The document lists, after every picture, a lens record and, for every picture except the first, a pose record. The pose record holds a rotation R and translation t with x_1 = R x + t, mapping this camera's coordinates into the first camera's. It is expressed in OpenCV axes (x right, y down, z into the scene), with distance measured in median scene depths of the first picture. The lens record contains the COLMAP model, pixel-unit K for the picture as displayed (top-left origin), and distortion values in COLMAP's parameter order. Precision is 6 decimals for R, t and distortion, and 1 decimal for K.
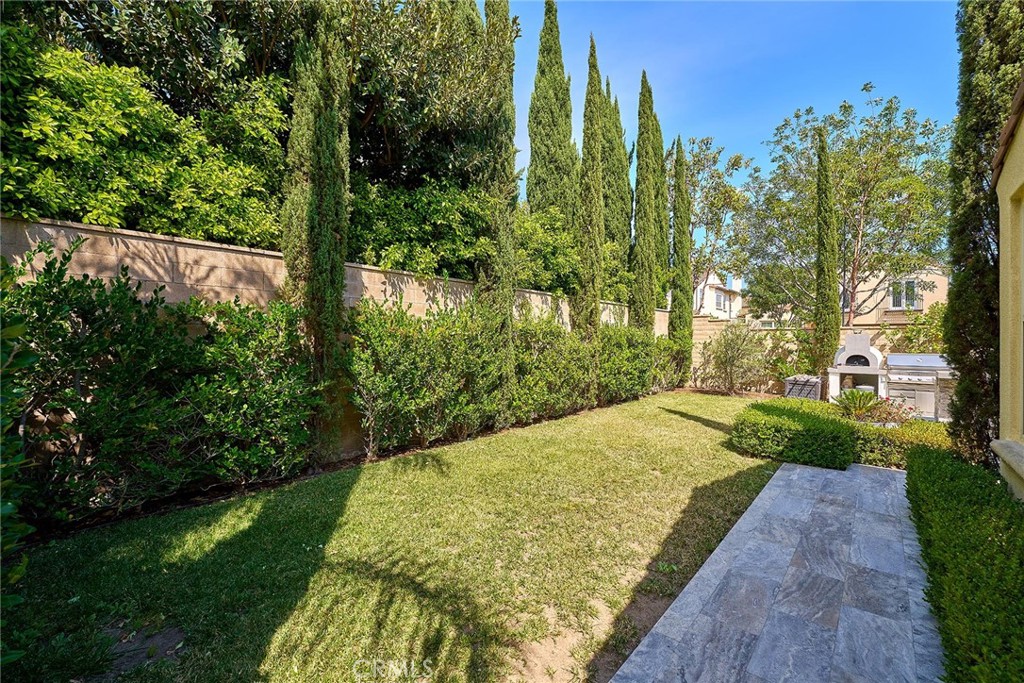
lens RADIAL K [[420.7, 0, 510.5], [0, 420.7, 335.0], [0, 0, 1]] dist [-0.002589, 0.000360]
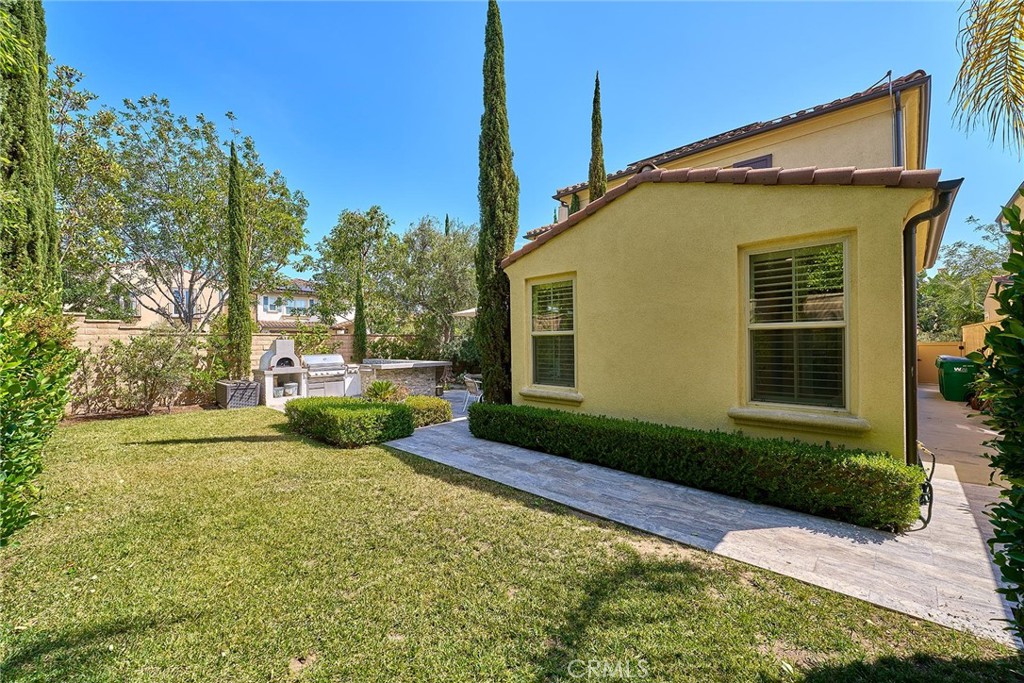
lens RADIAL K [[420.7, 0, 516.9], [0, 420.7, 337.2], [0, 0, 1]] dist [-0.002589, 0.000360]
pose [[0.049621, 0.006079, 0.998750, -0.307156], [0.001500, 0.999980, -0.006161, -0.001400], [-0.998767, 0.001804, 0.049611, 0.286277]]
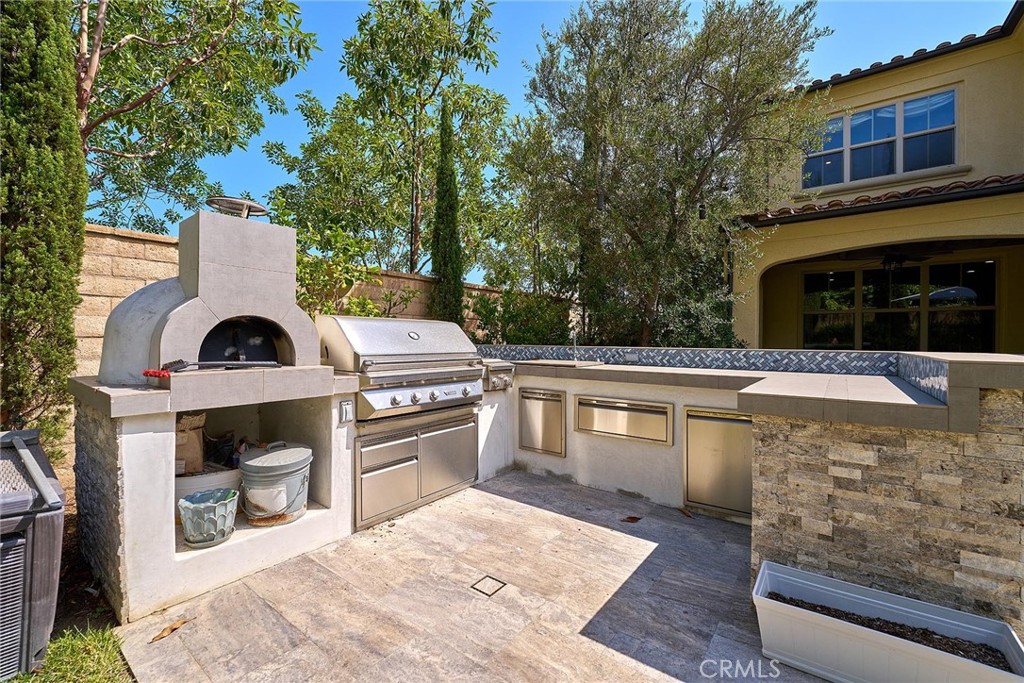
lens RADIAL K [[420.7, 0, 508.9], [0, 420.7, 340.3], [0, 0, 1]] dist [-0.002589, 0.000360]
pose [[-0.069014, -0.008467, 0.997580, 0.579948], [-0.018464, 0.999804, 0.007208, 0.053907], [-0.997445, -0.017922, -0.069157, 0.854308]]
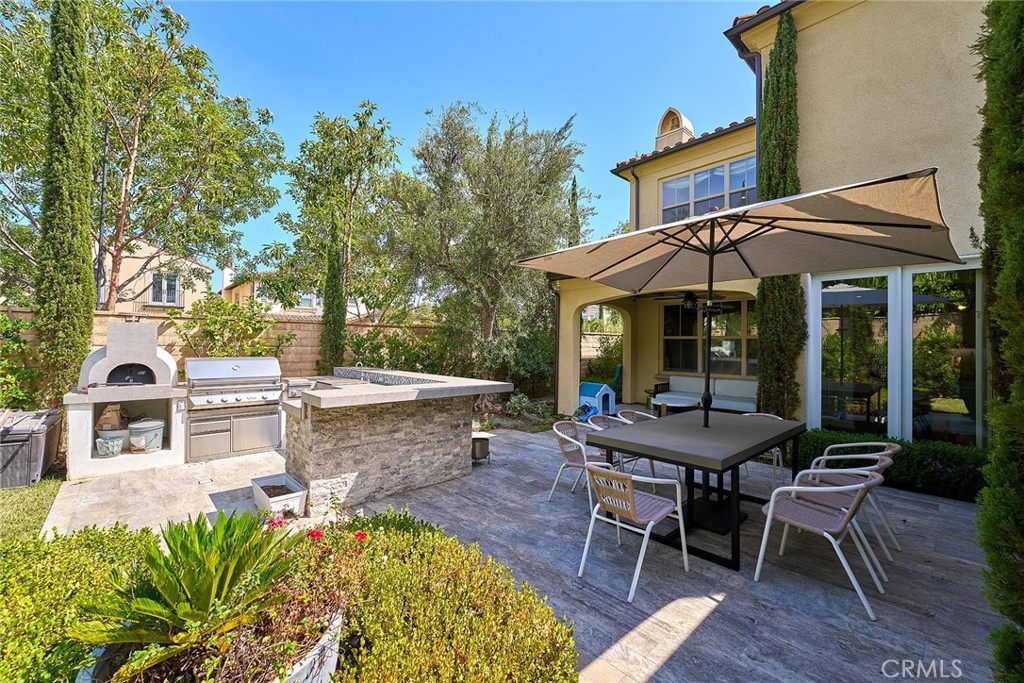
lens RADIAL K [[420.7, 0, 515.3], [0, 420.7, 337.6], [0, 0, 1]] dist [-0.002589, 0.000360]
pose [[0.103101, 0.013235, 0.994583, 0.353273], [-0.019940, 0.999738, -0.011236, 0.011956], [-0.994471, -0.018673, 0.103338, 0.468802]]
